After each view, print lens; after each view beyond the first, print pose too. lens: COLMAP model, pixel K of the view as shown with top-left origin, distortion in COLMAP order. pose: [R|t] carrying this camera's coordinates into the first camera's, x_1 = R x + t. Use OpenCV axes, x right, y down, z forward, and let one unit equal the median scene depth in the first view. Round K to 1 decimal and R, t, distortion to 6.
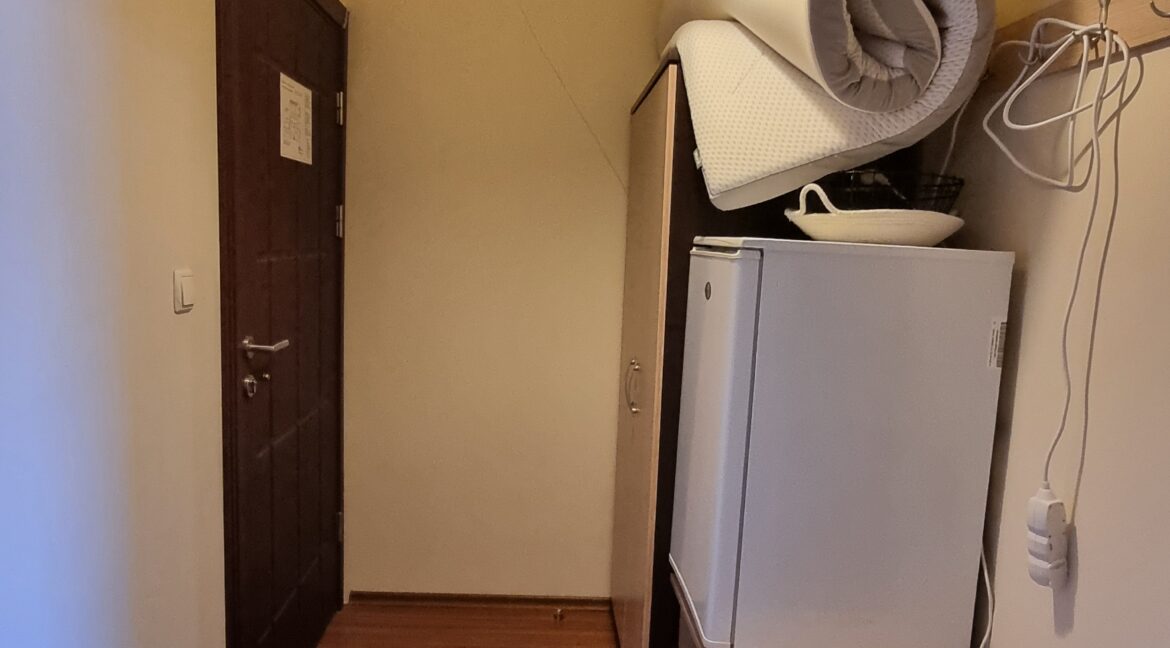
lens RADIAL K [[825.5, 0, 585.0], [0, 825.5, 324.0], [0, 0, 1]] dist [-0.002360, -0.000478]
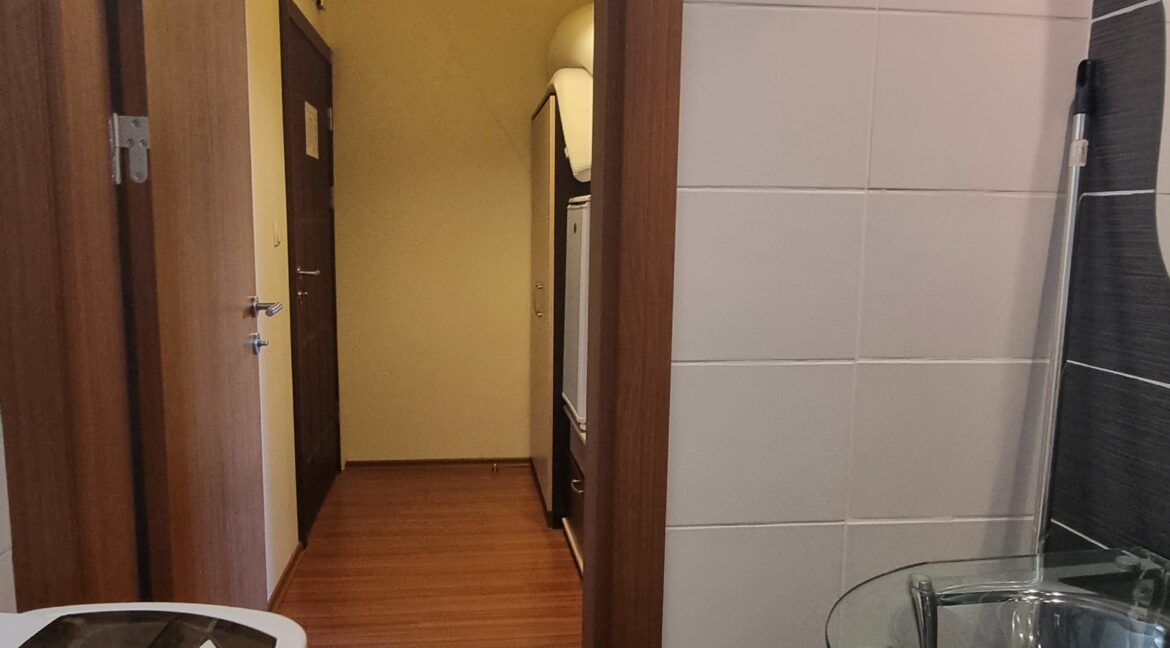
lens RADIAL K [[825.5, 0, 585.0], [0, 825.5, 324.0], [0, 0, 1]] dist [-0.002360, -0.000478]
pose [[0.994631, -0.038828, 0.095929, -0.005545], [0.036683, 0.999038, 0.024032, 0.101139], [-0.096770, -0.020384, 0.995098, -0.623532]]
